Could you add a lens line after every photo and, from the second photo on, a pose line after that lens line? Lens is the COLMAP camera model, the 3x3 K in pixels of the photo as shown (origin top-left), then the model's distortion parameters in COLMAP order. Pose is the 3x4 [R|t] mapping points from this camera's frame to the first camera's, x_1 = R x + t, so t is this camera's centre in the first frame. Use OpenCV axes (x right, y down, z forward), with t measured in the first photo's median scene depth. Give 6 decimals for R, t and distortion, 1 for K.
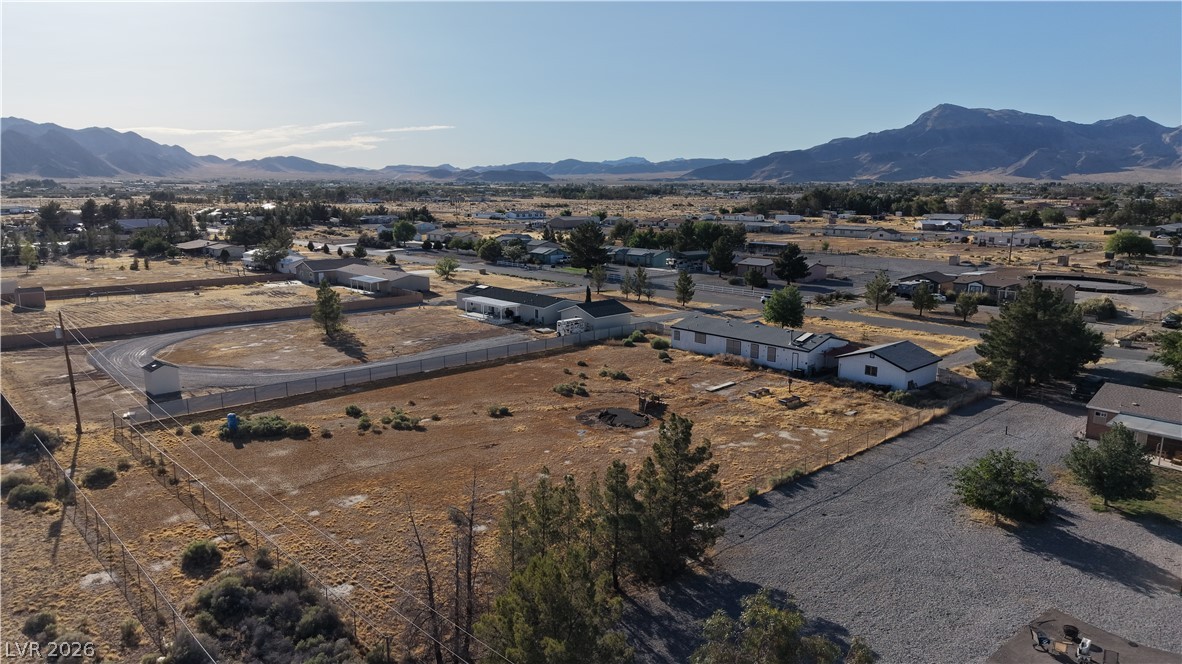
lens RADIAL K [[790.1, 0, 588.5], [0, 790.1, 337.5], [0, 0, 1]] dist [0.042960, -0.057421]
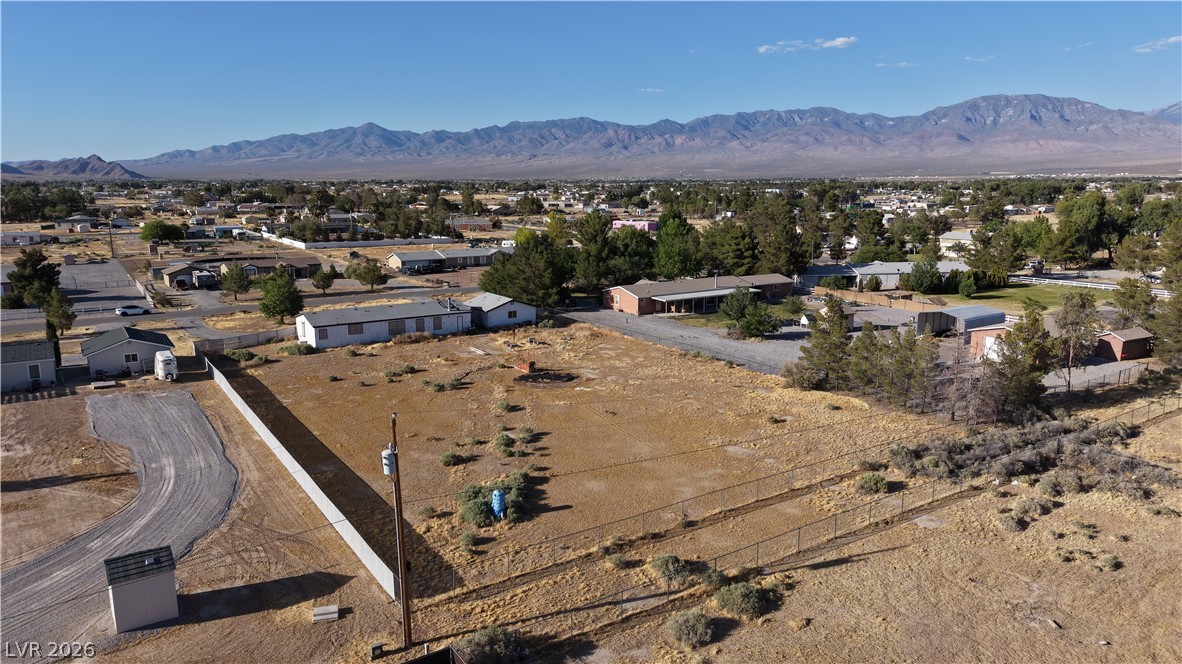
lens RADIAL K [[787.2, 0, 591.0], [0, 787.2, 332.0], [0, 0, 1]] dist [0.061257, -0.074807]
pose [[0.162299, -0.189668, 0.968341, -0.906307], [0.193741, 0.968376, 0.157203, -0.111509], [-0.967535, 0.162094, 0.193913, 0.636986]]
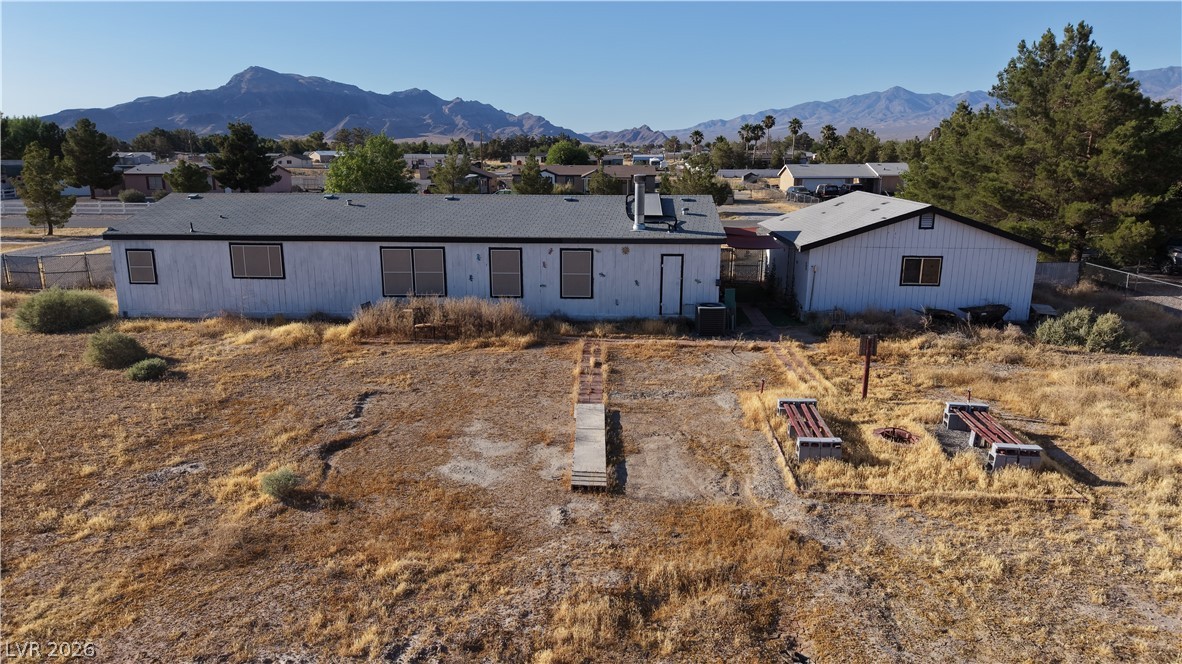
lens RADIAL K [[787.2, 0, 591.0], [0, 787.2, 332.0], [0, 0, 1]] dist [0.061257, -0.074807]
pose [[0.702574, -0.165398, 0.692122, 0.040443], [0.141272, 0.985673, 0.092143, 0.018338], [-0.697447, 0.033040, 0.715875, 0.881138]]
